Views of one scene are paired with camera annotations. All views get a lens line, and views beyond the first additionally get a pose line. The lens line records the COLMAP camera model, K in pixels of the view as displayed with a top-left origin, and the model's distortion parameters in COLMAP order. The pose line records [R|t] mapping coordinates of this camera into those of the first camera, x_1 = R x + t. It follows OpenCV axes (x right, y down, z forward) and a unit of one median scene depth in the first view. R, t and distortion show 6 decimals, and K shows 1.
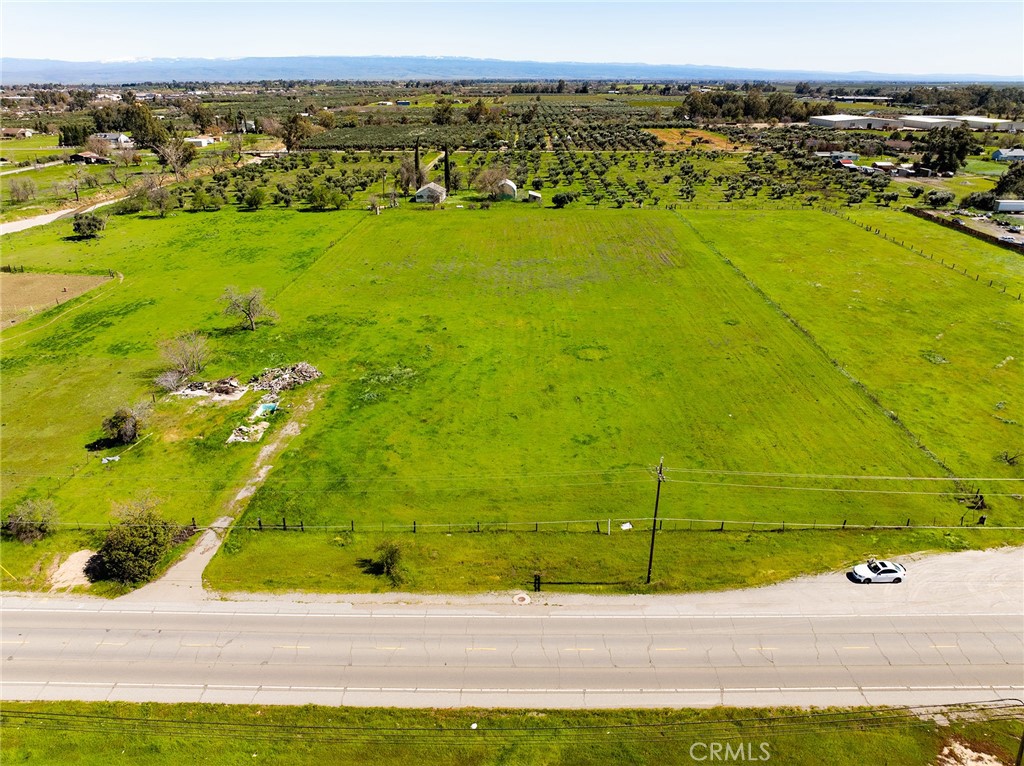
lens RADIAL K [[716.4, 0, 512.0], [0, 716.4, 383.0], [0, 0, 1]] dist [-0.032435, -0.001915]
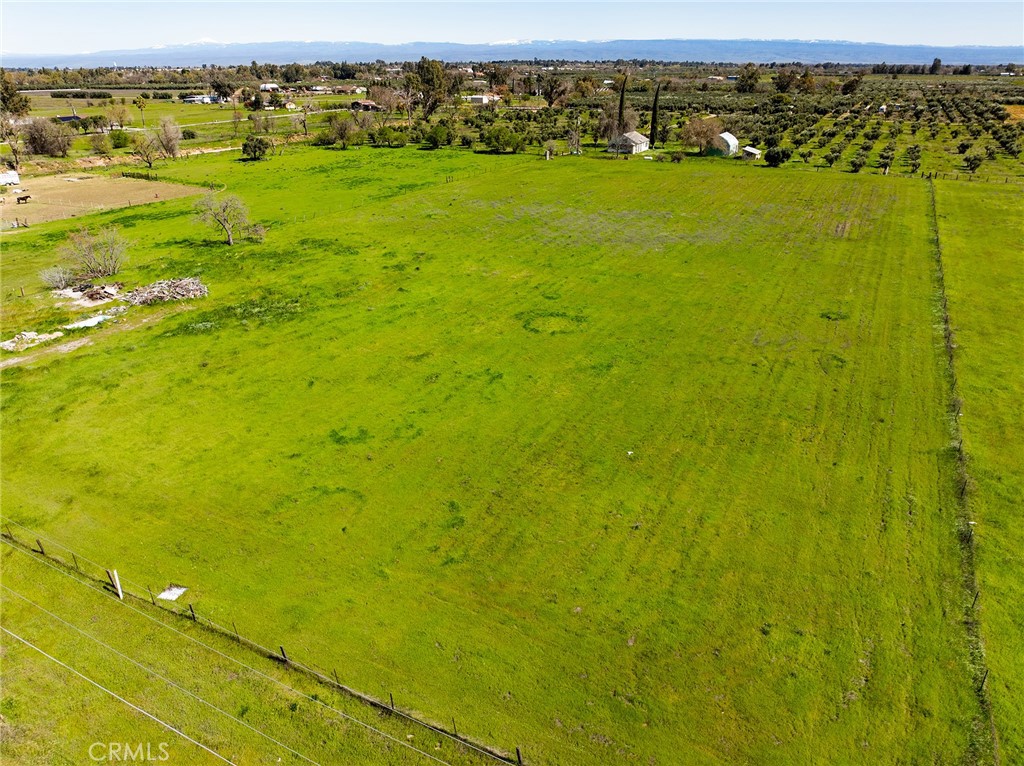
lens RADIAL K [[716.4, 0, 512.0], [0, 716.4, 383.0], [0, 0, 1]] dist [-0.032435, -0.001915]
pose [[0.896970, 0.180191, -0.403702, 0.206073], [-0.171829, 0.983466, 0.057188, -0.010664], [0.407332, 0.018072, 0.913102, 0.219501]]
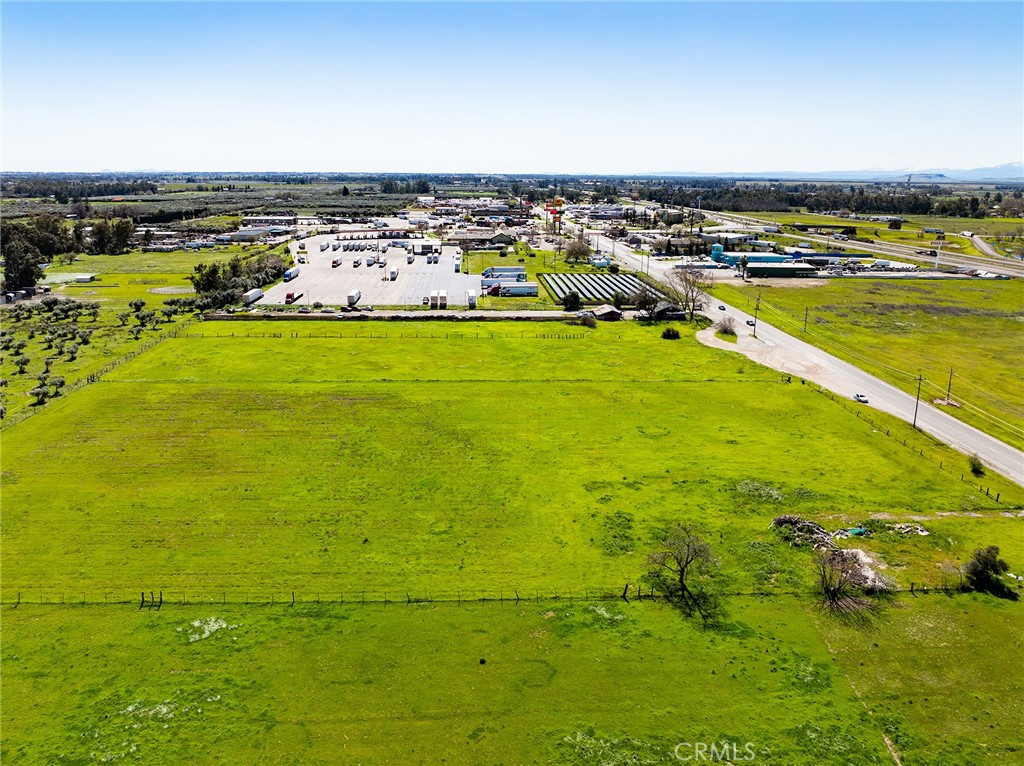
lens RADIAL K [[716.4, 0, 512.0], [0, 716.4, 383.0], [0, 0, 1]] dist [-0.032435, -0.001915]
pose [[-0.064379, -0.278155, 0.958376, -0.642646], [0.379908, 0.881221, 0.281282, -0.341315], [-0.922781, 0.382203, 0.048941, 0.662045]]
